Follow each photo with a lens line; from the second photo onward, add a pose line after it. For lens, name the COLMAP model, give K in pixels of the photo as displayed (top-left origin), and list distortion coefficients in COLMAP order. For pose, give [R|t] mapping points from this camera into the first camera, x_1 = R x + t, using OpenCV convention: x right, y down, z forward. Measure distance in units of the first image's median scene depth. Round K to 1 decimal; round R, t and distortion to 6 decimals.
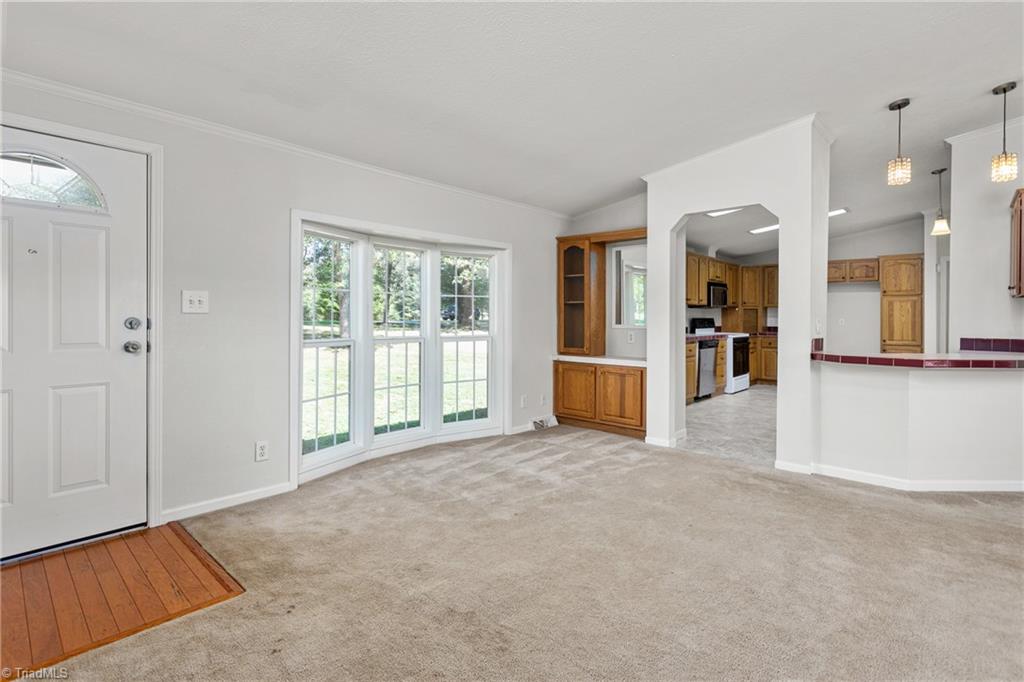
lens RADIAL K [[492.8, 0, 500.5], [0, 492.8, 318.4], [0, 0, 1]] dist [-0.017107, 0.000838]
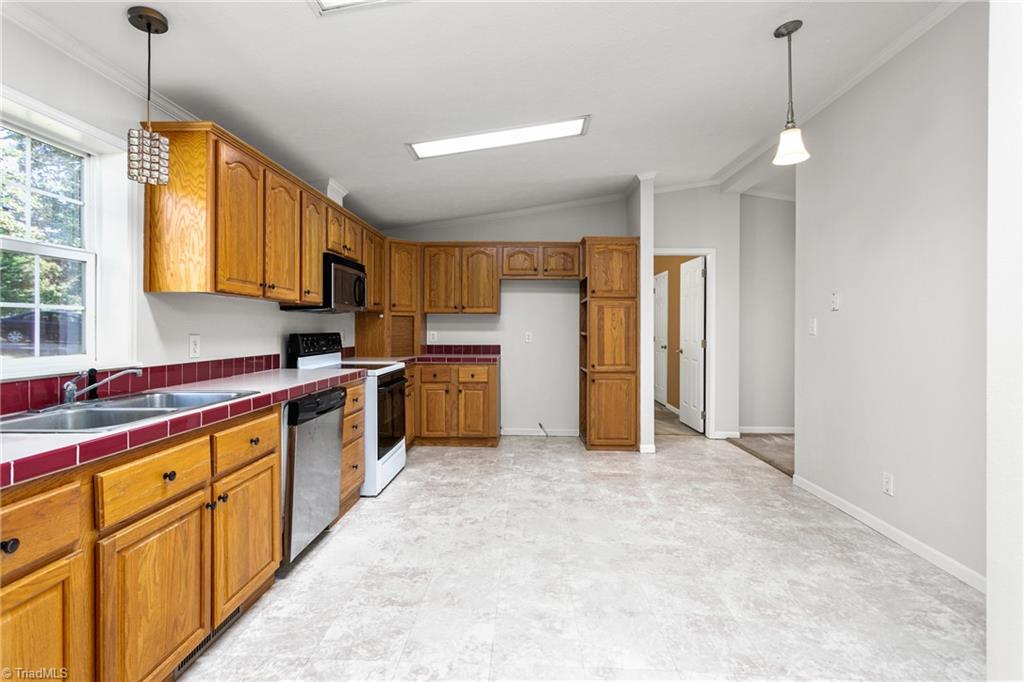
lens RADIAL K [[492.8, 0, 505.2], [0, 492.8, 335.4], [0, 0, 1]] dist [-0.017107, 0.000838]
pose [[0.756991, -0.009462, 0.653357, 0.251670], [-0.000157, 0.999892, 0.014662, -0.005232], [-0.653426, -0.011202, 0.756908, 0.548400]]
